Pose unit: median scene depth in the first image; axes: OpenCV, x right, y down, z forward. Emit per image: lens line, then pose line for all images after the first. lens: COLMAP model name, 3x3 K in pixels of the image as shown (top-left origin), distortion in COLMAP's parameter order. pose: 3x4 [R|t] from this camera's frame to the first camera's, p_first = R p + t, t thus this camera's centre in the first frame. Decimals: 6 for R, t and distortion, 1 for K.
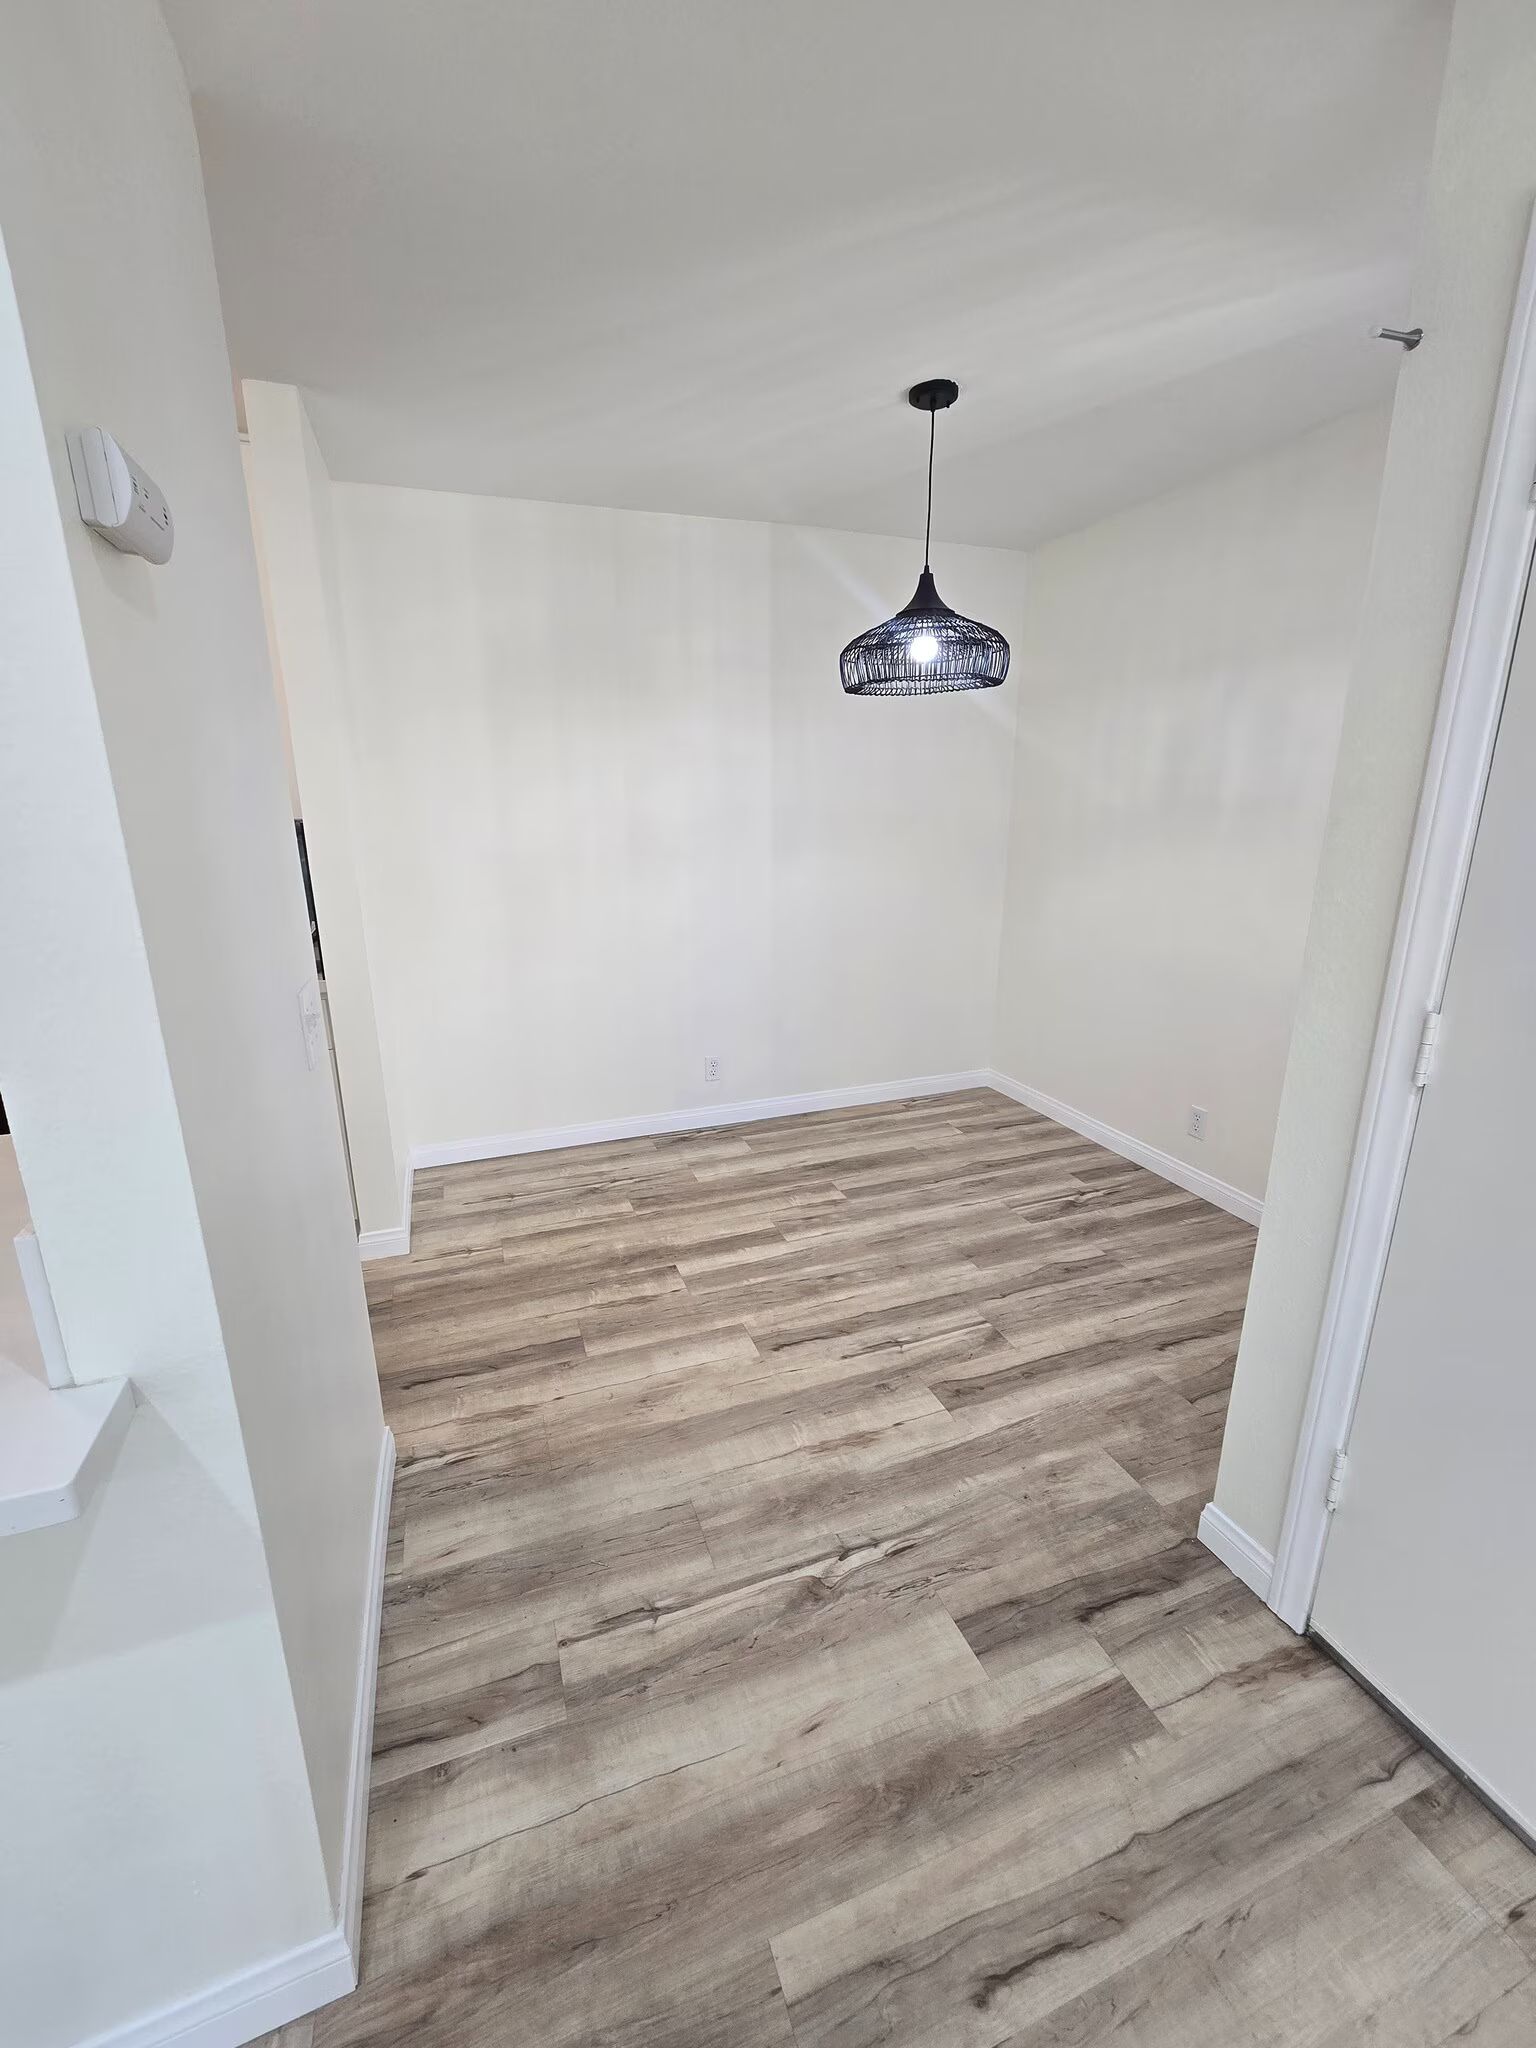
lens RADIAL K [[842.1, 0, 778.2], [0, 842.1, 1036.8], [0, 0, 1]] dist [-0.003235, -0.000904]
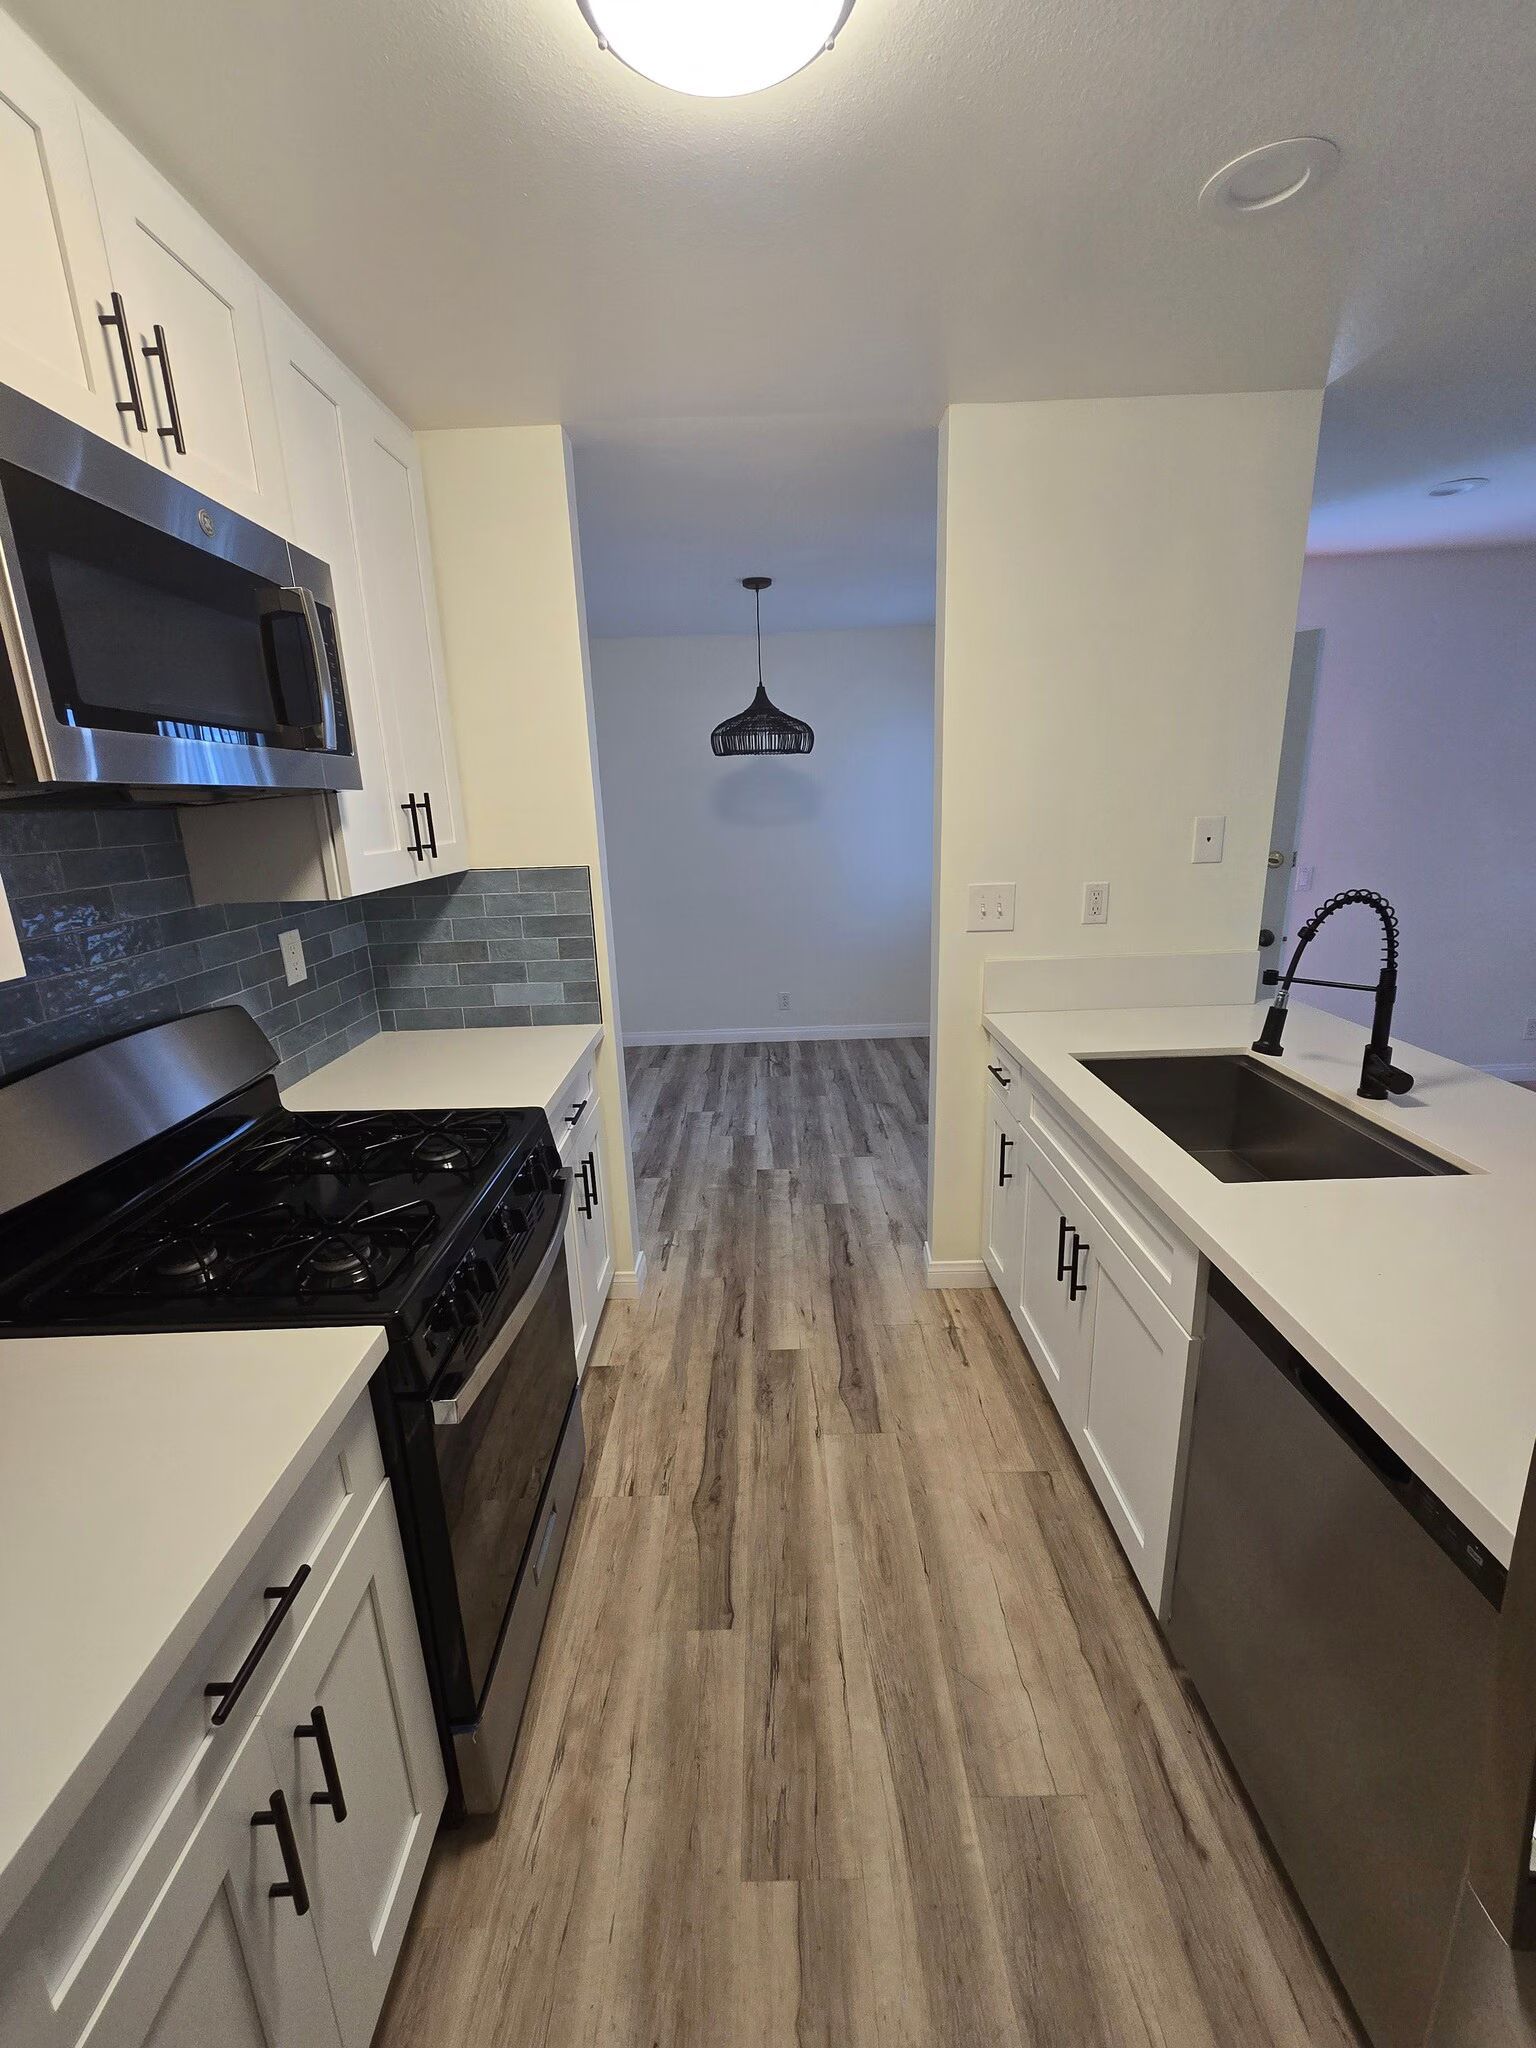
lens RADIAL K [[842.1, 0, 772.7], [0, 842.1, 1022.4], [0, 0, 1]] dist [-0.003235, -0.000904]
pose [[0.343269, -0.252686, 0.904608, -1.143499], [0.294681, 0.943474, 0.151721, -0.131567], [-0.891813, 0.214490, 0.398327, 0.356912]]
